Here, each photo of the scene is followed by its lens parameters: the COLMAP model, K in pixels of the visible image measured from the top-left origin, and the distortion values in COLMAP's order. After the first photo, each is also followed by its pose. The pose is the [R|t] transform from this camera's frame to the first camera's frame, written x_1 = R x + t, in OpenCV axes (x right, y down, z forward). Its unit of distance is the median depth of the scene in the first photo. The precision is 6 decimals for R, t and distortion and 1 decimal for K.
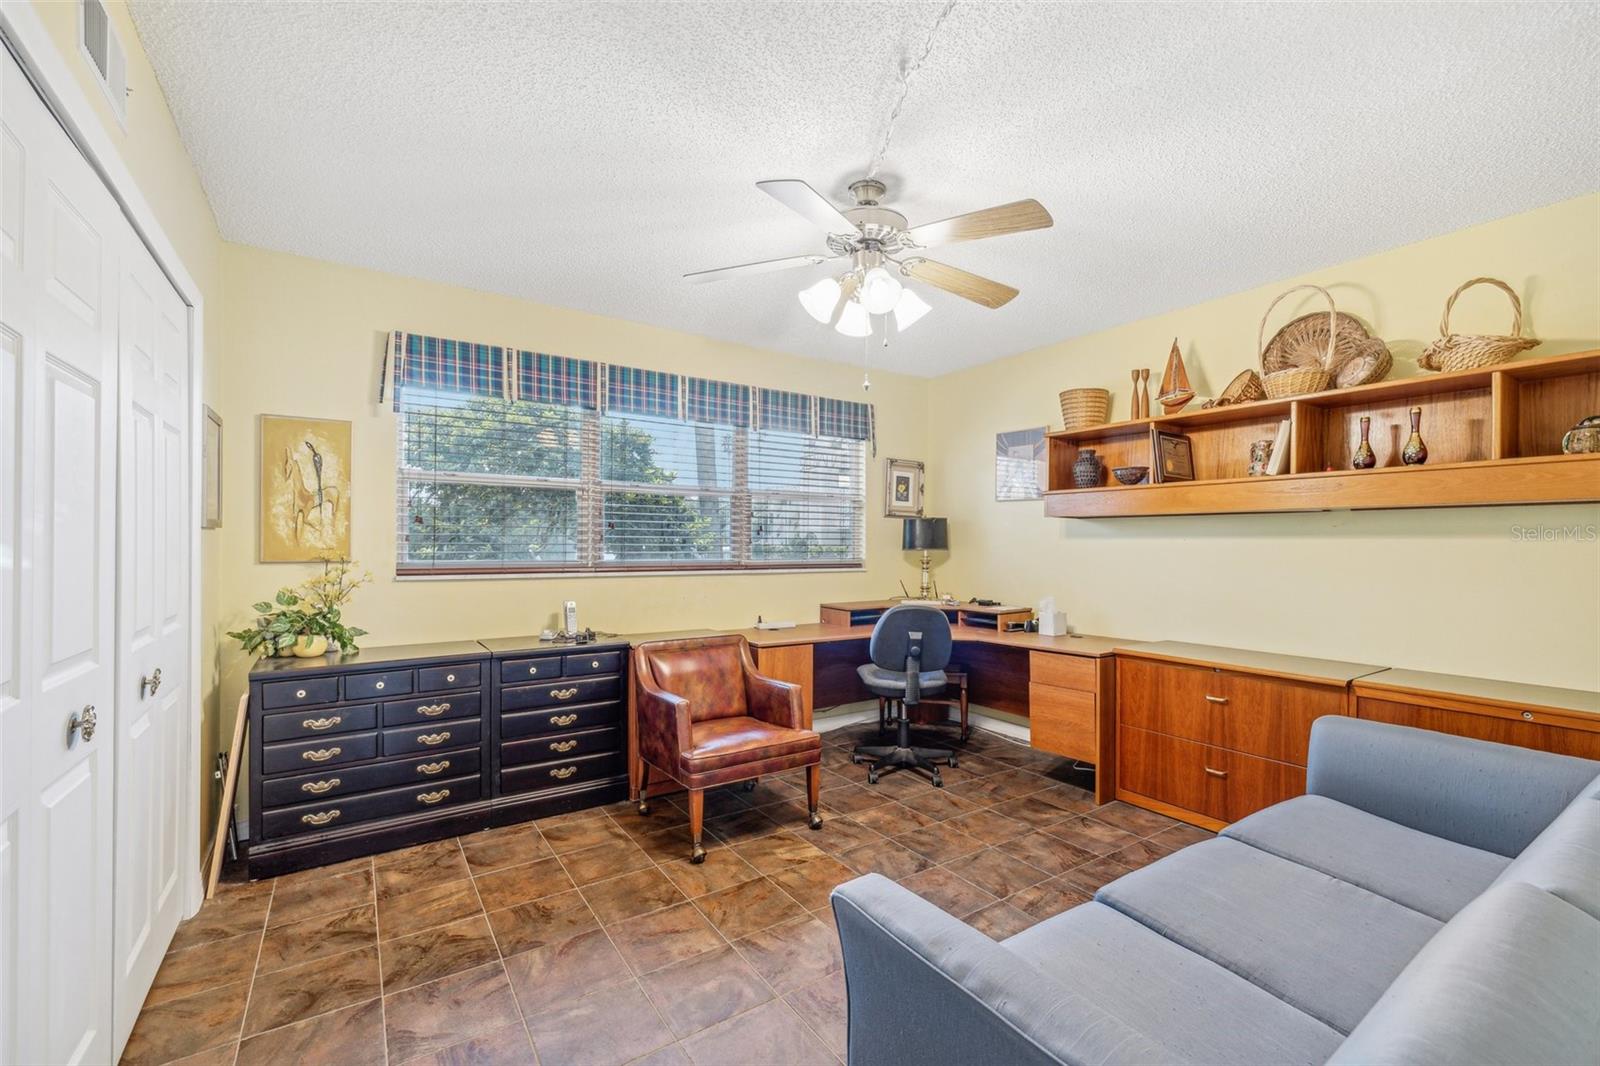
lens RADIAL K [[682.9, 0, 800.8], [0, 682.9, 530.9], [0, 0, 1]] dist [0.002328, -0.001145]
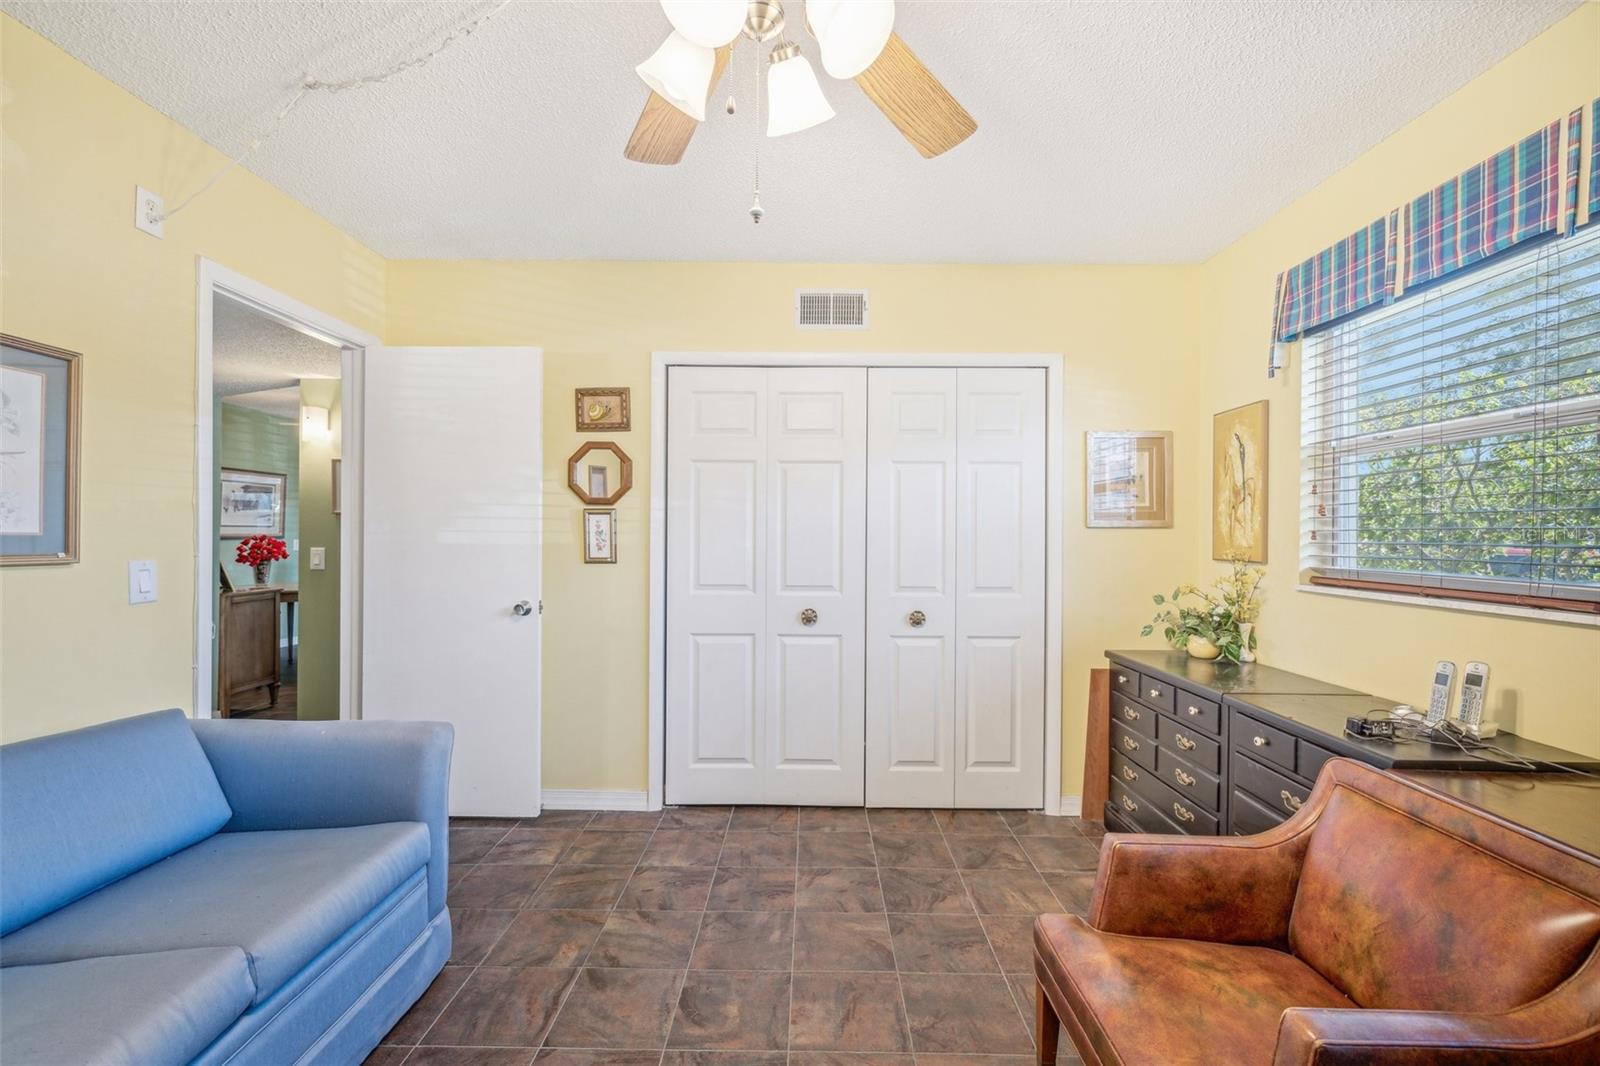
lens RADIAL K [[682.9, 0, 812.5], [0, 682.9, 519.8], [0, 0, 1]] dist [0.002328, -0.001145]
pose [[-0.560998, -0.029719, -0.827283, 0.378836], [0.002057, 0.999302, -0.037294, 0.022258], [0.827814, -0.022624, -0.560546, 1.035591]]
